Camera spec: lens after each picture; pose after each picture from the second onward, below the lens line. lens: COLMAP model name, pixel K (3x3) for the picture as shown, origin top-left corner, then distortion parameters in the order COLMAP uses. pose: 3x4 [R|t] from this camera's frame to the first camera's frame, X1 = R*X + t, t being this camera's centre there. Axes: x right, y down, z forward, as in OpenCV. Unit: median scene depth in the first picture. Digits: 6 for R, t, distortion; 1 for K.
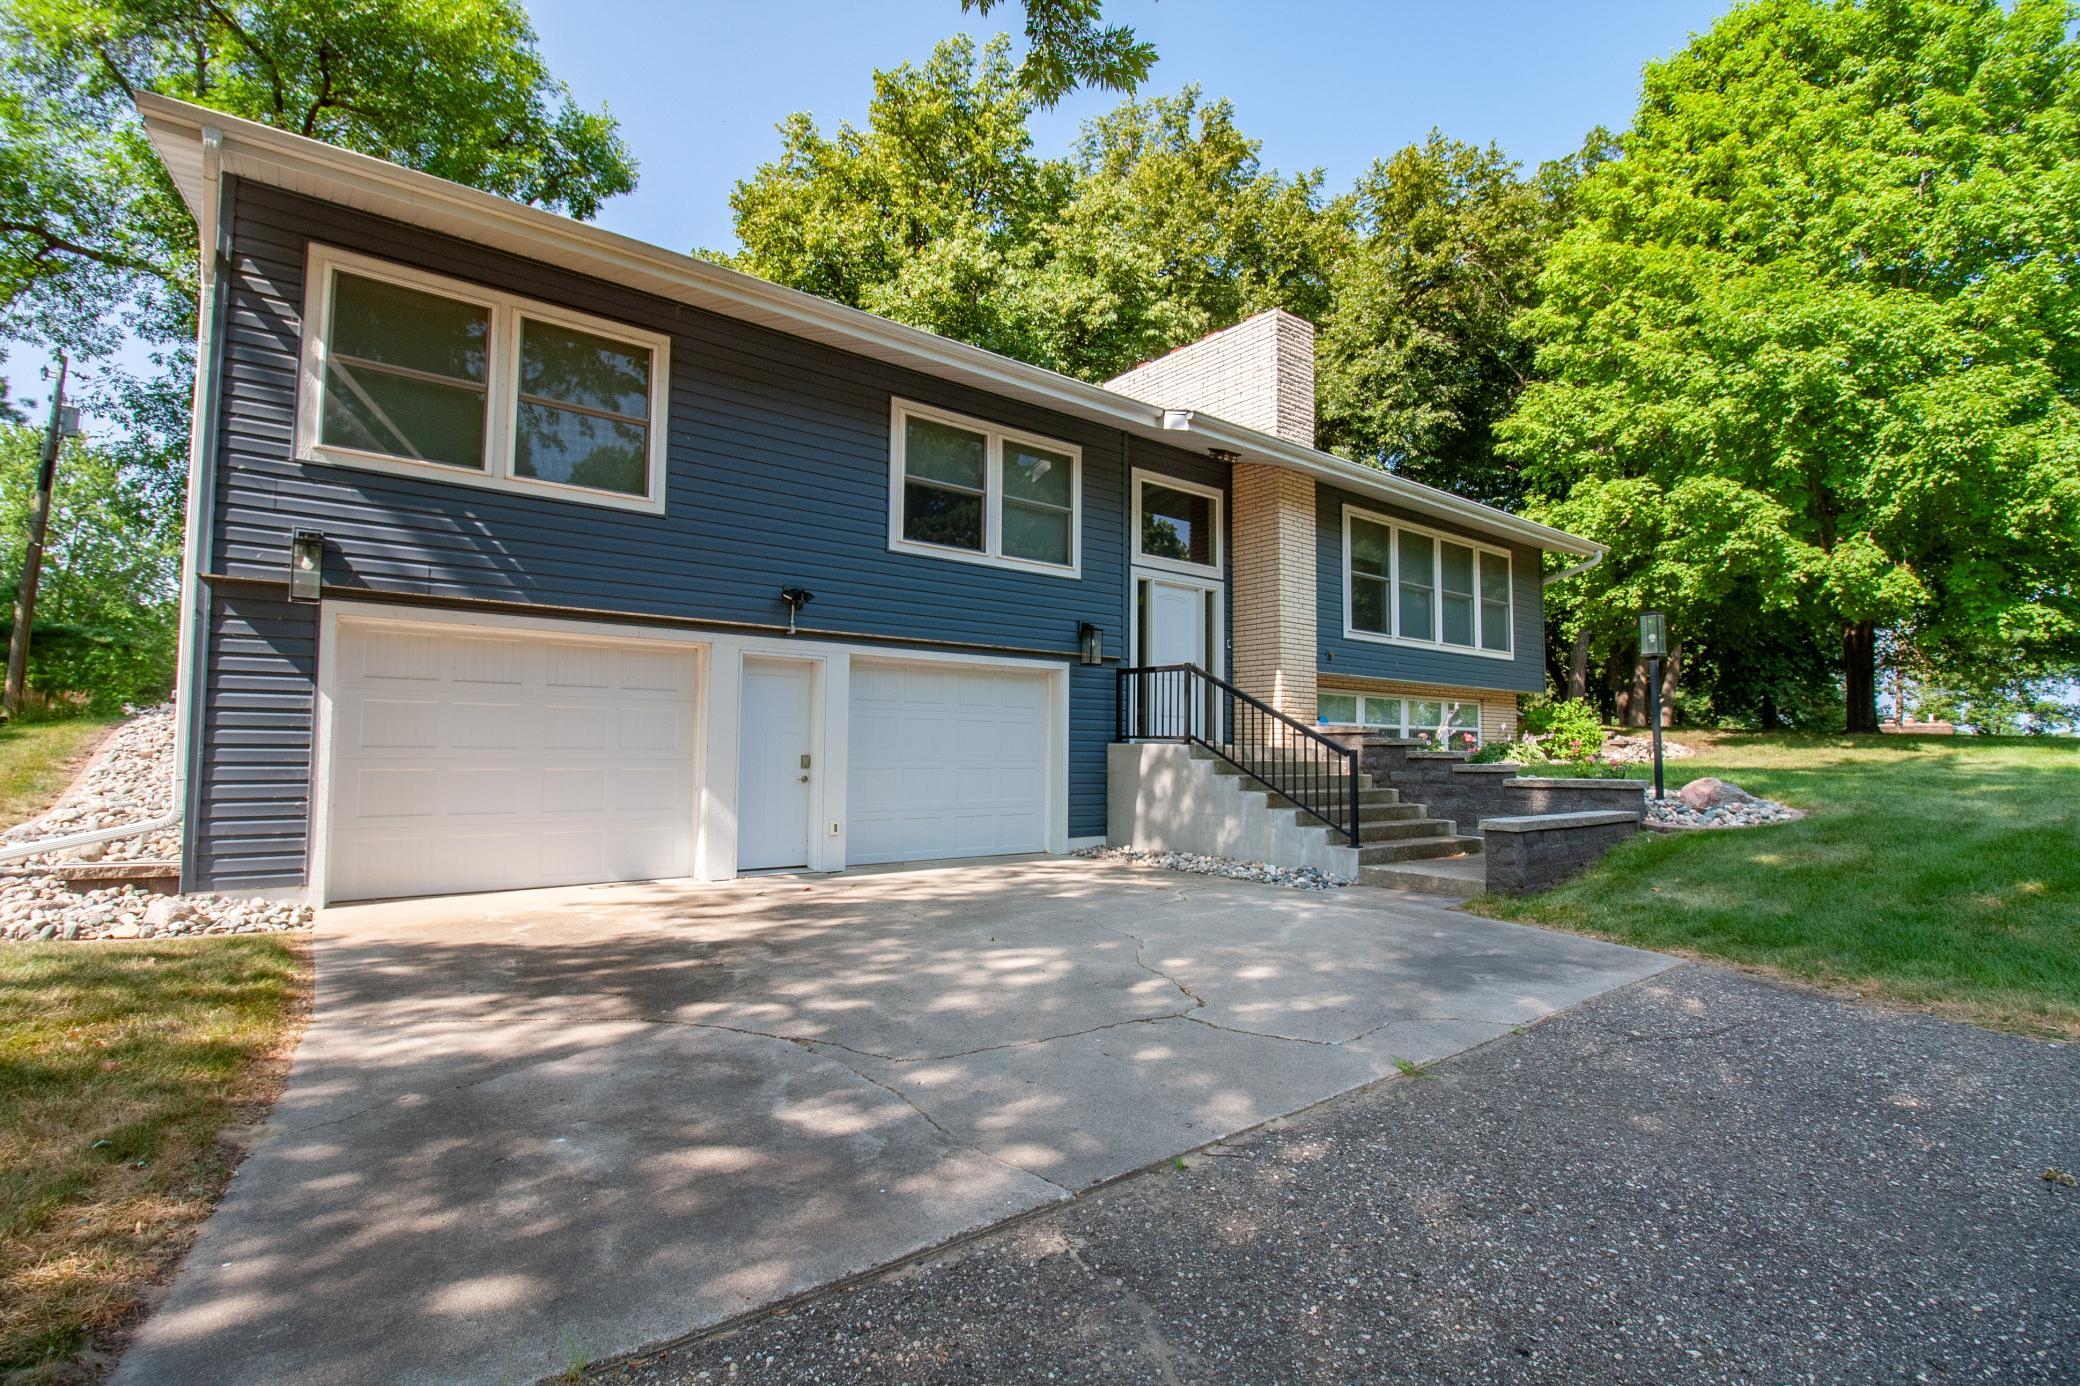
lens RADIAL K [[956.3, 0, 1040.0], [0, 956.3, 693.0], [0, 0, 1]] dist [0.002846, -0.010865]
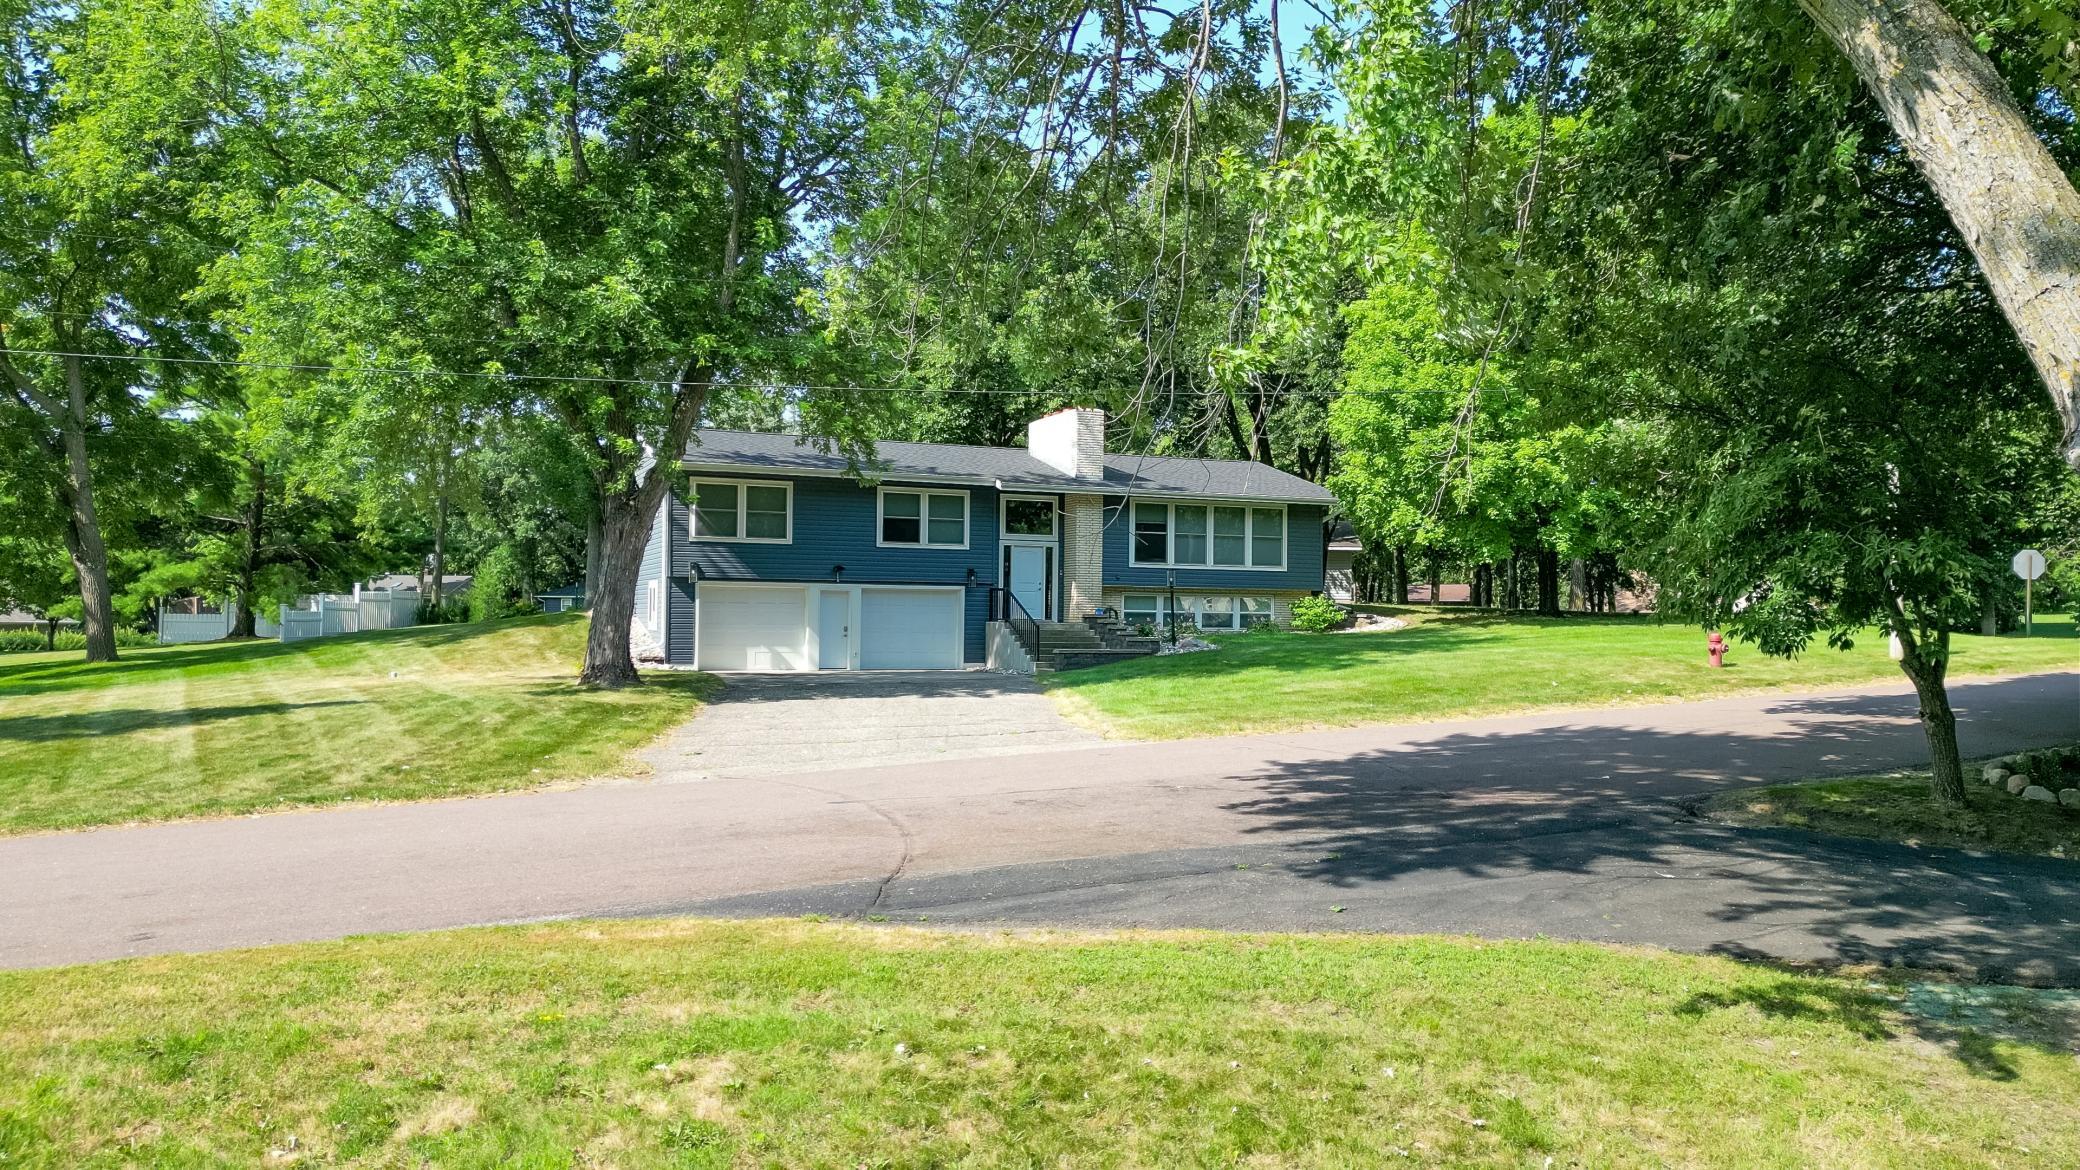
lens RADIAL K [[1483.9, 0, 1040.0], [0, 1483.9, 585.0], [0, 0, 1]] dist [0.137368, -0.001197]
pose [[0.963616, -0.003263, -0.267272, 0.930274], [0.012868, 0.999332, 0.034191, -0.124232], [0.266982, -0.036387, 0.963014, -1.907775]]
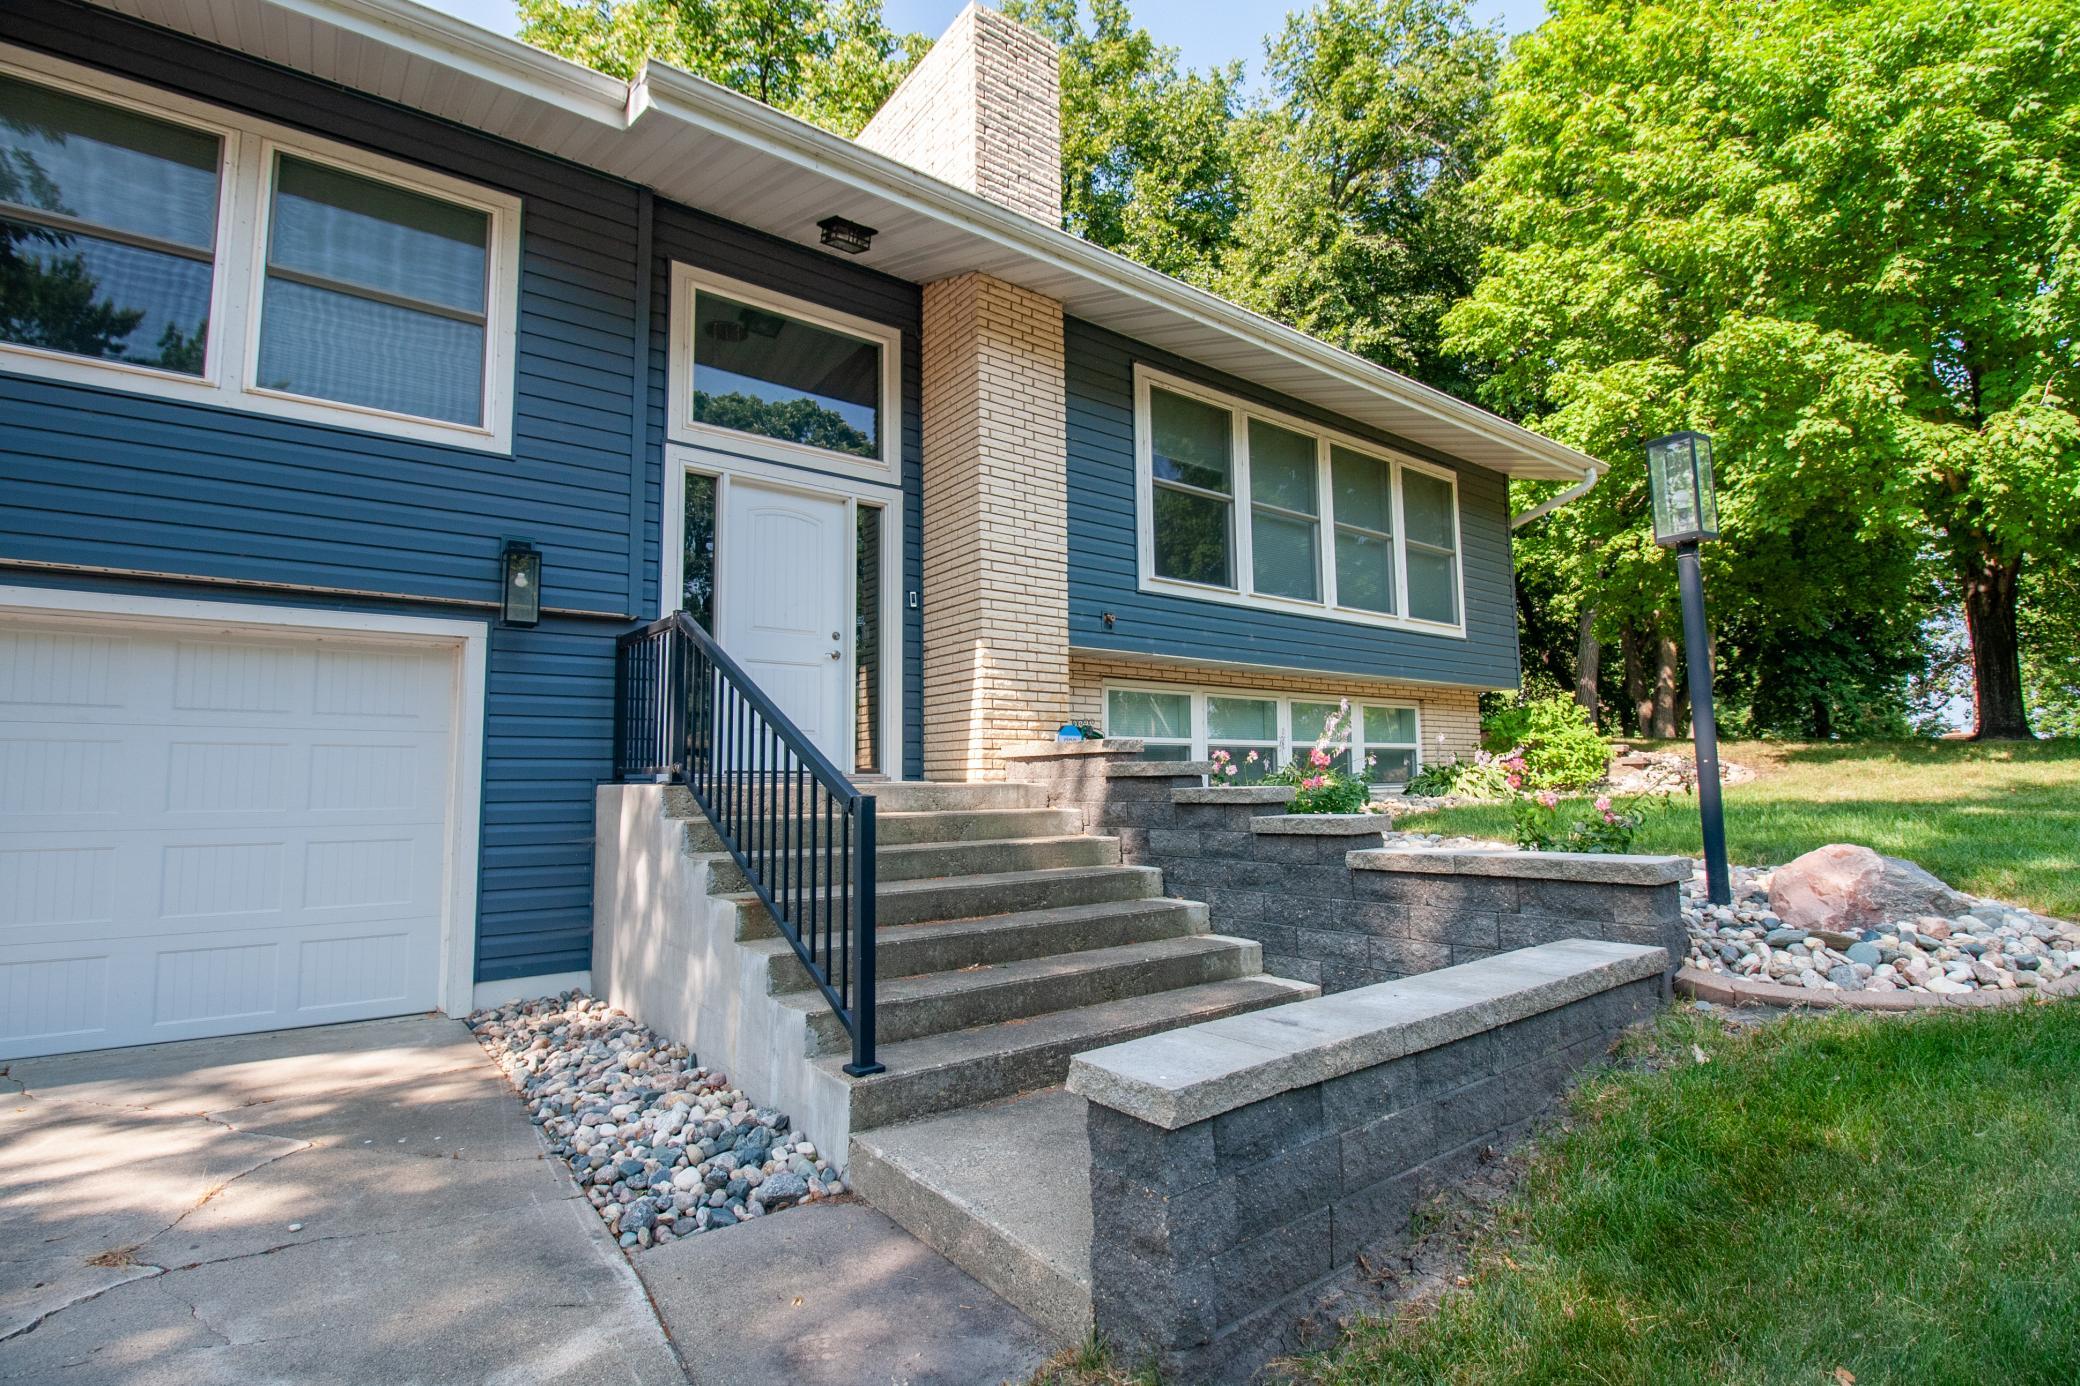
lens RADIAL K [[956.3, 0, 1040.0], [0, 956.3, 693.0], [0, 0, 1]] dist [0.002846, -0.010865]
pose [[0.999517, -0.023045, -0.020860, 0.264258], [0.022333, 0.999181, -0.033728, 0.022179], [0.021621, 0.033246, 0.999213, 0.417186]]
